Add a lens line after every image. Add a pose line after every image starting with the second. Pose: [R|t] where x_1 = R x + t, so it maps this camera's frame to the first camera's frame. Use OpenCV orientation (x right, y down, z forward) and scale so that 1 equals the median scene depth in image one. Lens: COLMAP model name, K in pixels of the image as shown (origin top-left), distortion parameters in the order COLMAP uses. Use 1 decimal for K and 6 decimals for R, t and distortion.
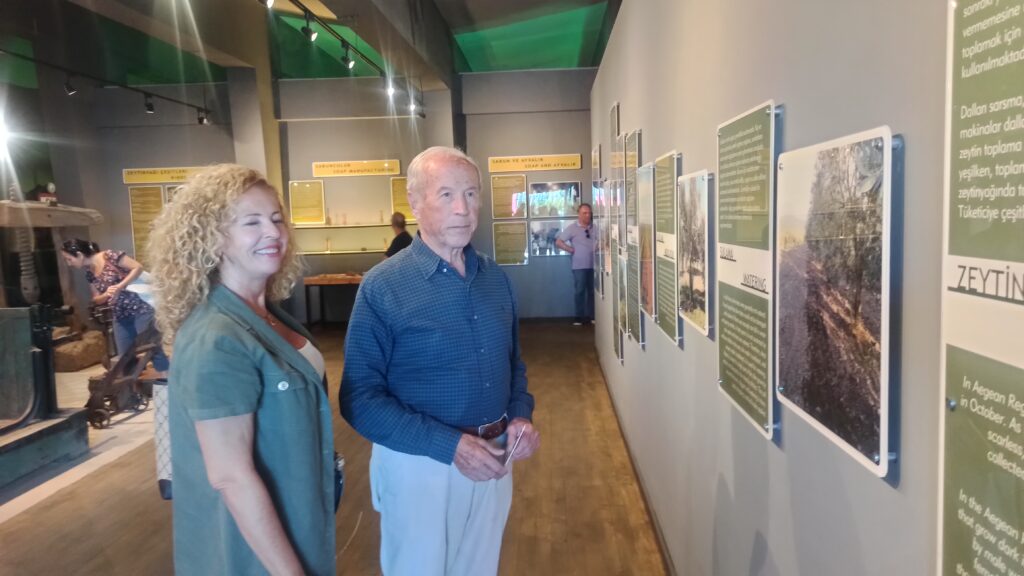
lens RADIAL K [[754.2, 0, 512.4], [0, 754.2, 286.4], [0, 0, 1]] dist [0.012885, -0.006056]
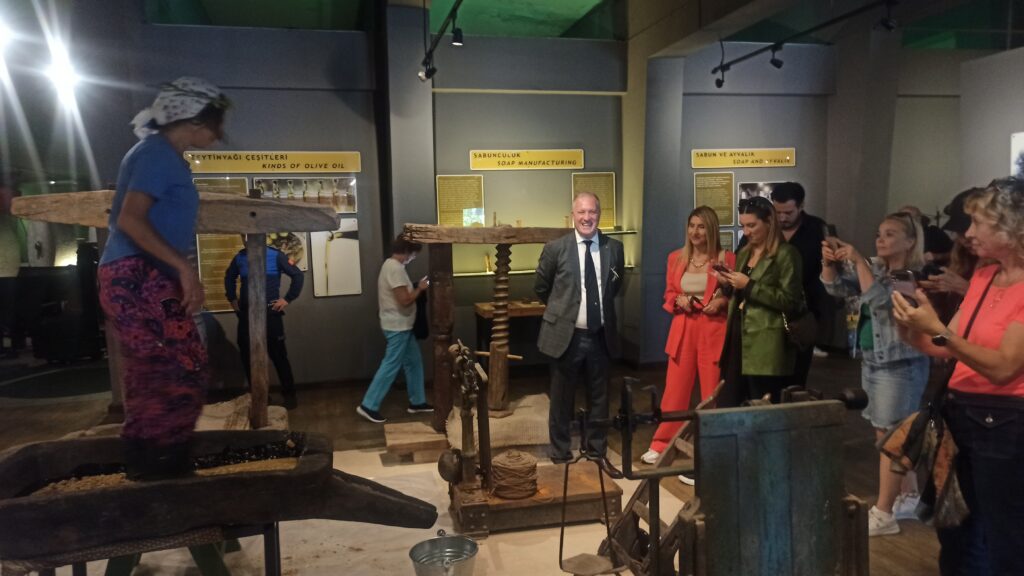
lens RADIAL K [[754.2, 0, 511.6], [0, 754.2, 289.0], [0, 0, 1]] dist [0.012885, -0.006056]
pose [[0.944712, -0.028204, 0.326687, -0.468763], [0.037056, 0.999094, -0.020905, -0.013446], [-0.325801, 0.031855, 0.944901, 0.303951]]
